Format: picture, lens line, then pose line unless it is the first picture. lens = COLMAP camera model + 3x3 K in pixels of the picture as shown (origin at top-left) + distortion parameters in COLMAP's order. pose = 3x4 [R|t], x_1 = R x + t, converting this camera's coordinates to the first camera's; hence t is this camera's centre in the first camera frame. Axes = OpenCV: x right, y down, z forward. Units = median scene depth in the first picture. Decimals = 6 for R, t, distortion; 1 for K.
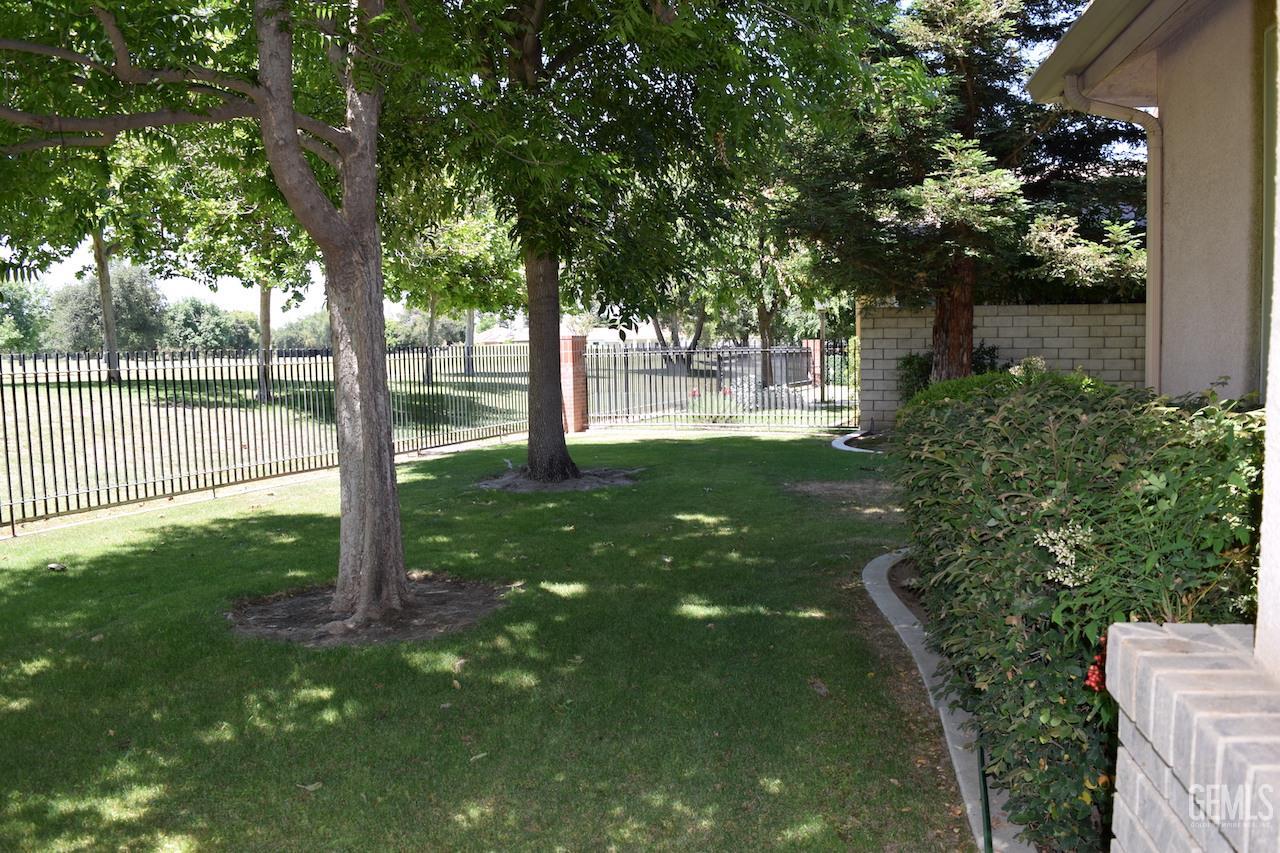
lens RADIAL K [[1007.3, 0, 640.0], [0, 1007.3, 426.5], [0, 0, 1]] dist [-0.098868, 0.028126]
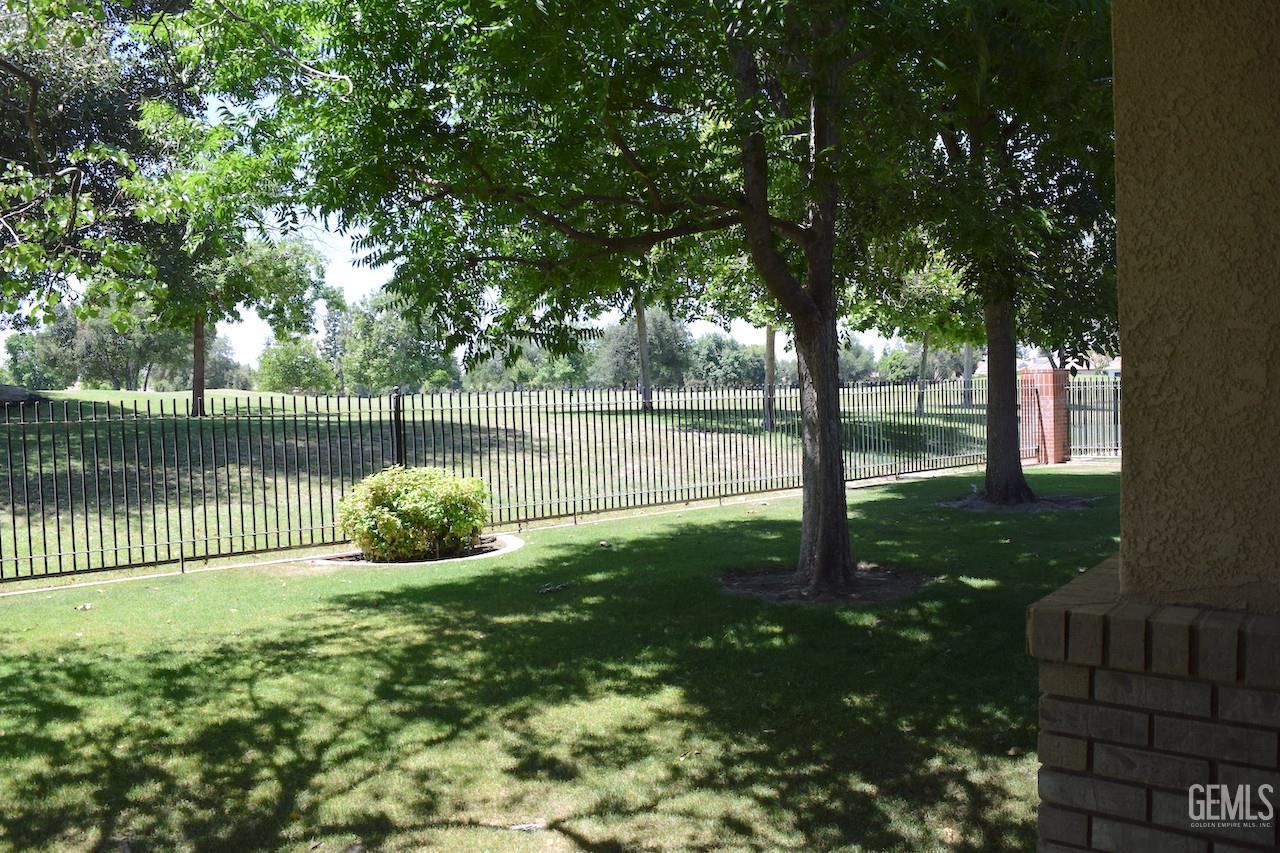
lens RADIAL K [[1007.3, 0, 640.0], [0, 1007.3, 426.5], [0, 0, 1]] dist [-0.098868, 0.028126]
pose [[0.878359, 0.011994, -0.477851, 0.070567], [-0.026835, 0.999346, -0.024243, 0.006248], [0.477247, 0.034117, 0.878106, -0.134400]]
